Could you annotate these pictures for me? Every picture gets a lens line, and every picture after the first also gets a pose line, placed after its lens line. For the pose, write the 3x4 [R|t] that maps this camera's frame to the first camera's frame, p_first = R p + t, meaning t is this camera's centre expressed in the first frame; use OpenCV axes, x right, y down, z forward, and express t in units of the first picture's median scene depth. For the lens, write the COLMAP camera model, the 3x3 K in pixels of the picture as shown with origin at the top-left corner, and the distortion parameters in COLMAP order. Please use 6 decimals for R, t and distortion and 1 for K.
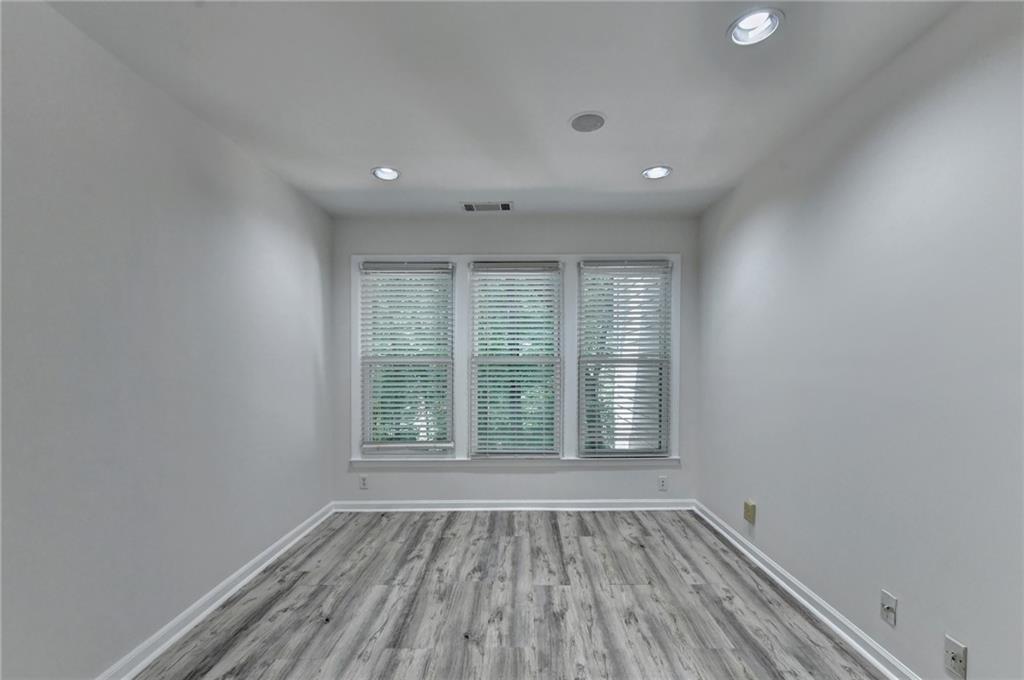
lens RADIAL K [[428.4, 0, 516.9], [0, 428.4, 351.6], [0, 0, 1]] dist [-0.001692, -0.000391]
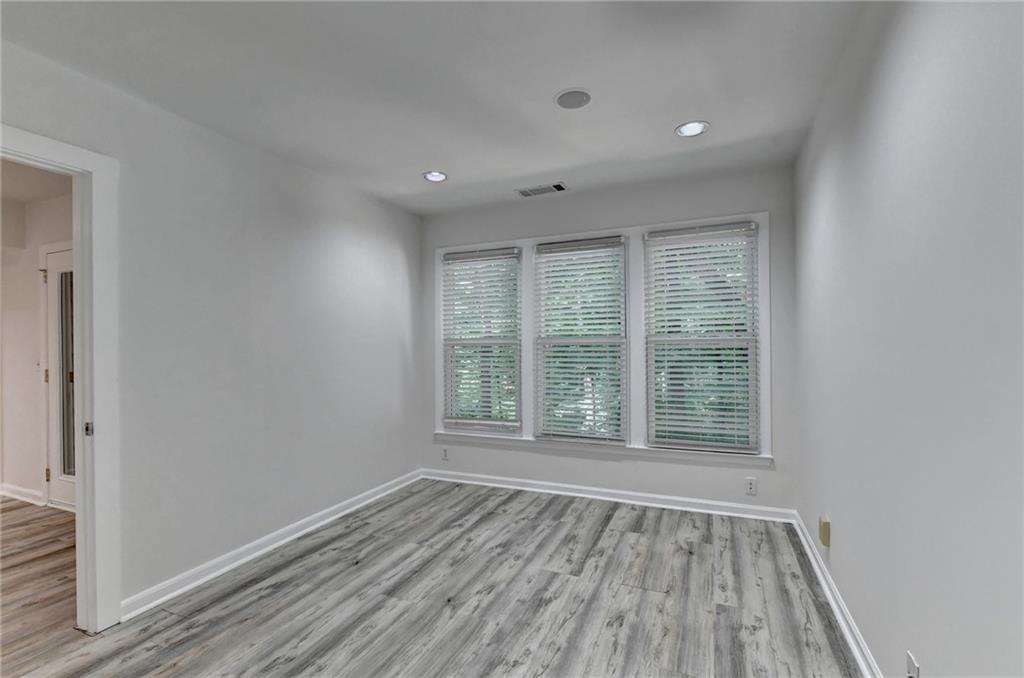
lens RADIAL K [[443.4, 0, 514.4], [0, 443.4, 316.9], [0, 0, 1]] dist [-0.000081, -0.000069]
pose [[0.921267, -0.031897, -0.387620, 0.318889], [0.018305, 0.999083, -0.038708, 0.002967], [0.388500, 0.028565, 0.921006, 0.015264]]
